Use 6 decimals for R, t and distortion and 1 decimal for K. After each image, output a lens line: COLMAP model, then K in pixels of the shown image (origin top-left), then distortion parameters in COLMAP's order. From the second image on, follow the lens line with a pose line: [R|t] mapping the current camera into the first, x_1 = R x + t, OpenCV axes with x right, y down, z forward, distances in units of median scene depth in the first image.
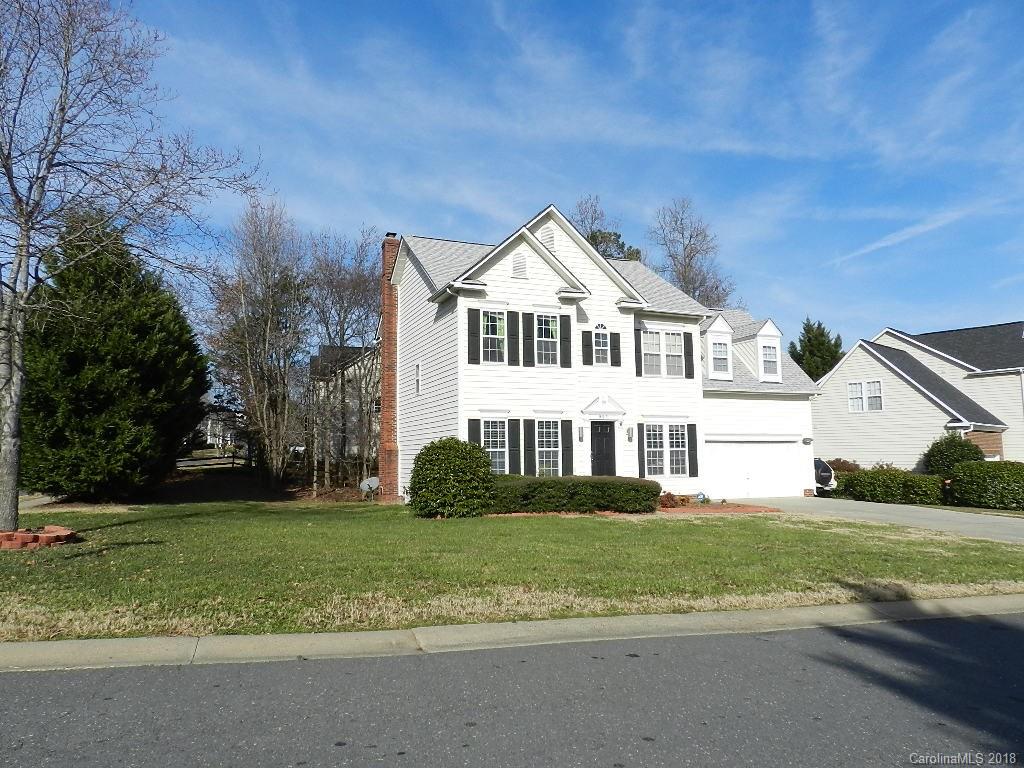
lens RADIAL K [[706.4, 0, 512.2], [0, 706.4, 384.4], [0, 0, 1]] dist [0.032475, -0.010721]
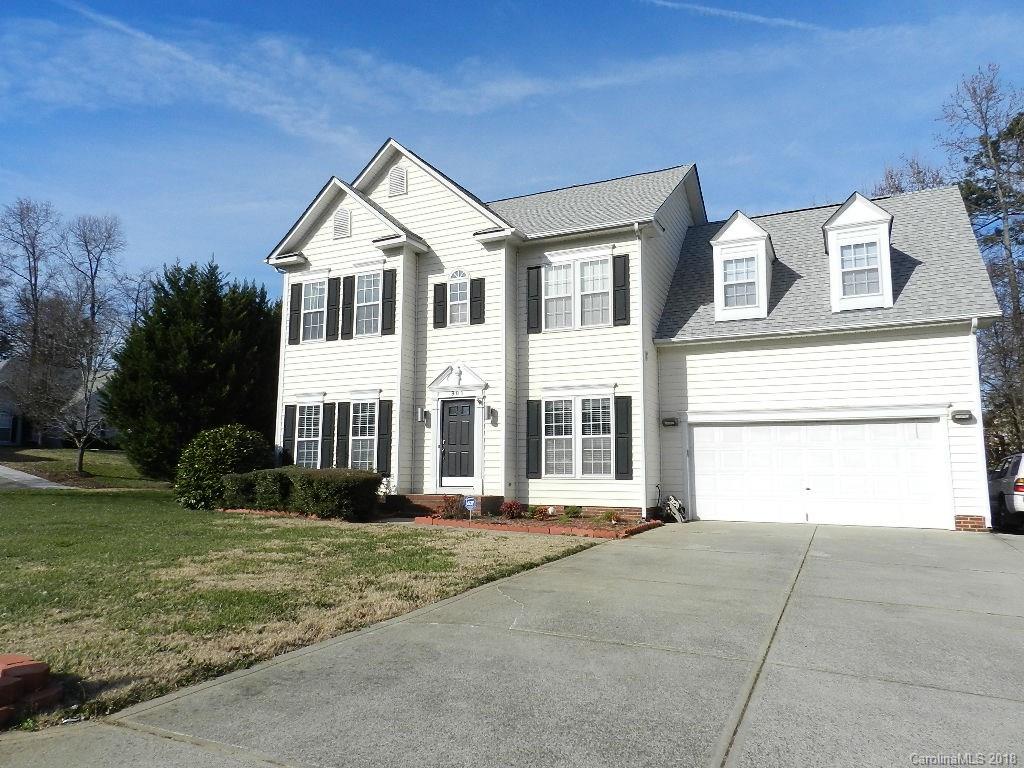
lens RADIAL K [[706.4, 0, 528.0], [0, 706.4, 355.3], [0, 0, 1]] dist [0.032475, -0.010721]
pose [[0.660657, -0.089460, -0.745338, 0.733402], [0.074993, 0.995772, -0.053046, 0.050408], [0.746933, -0.020850, 0.664573, 0.554695]]
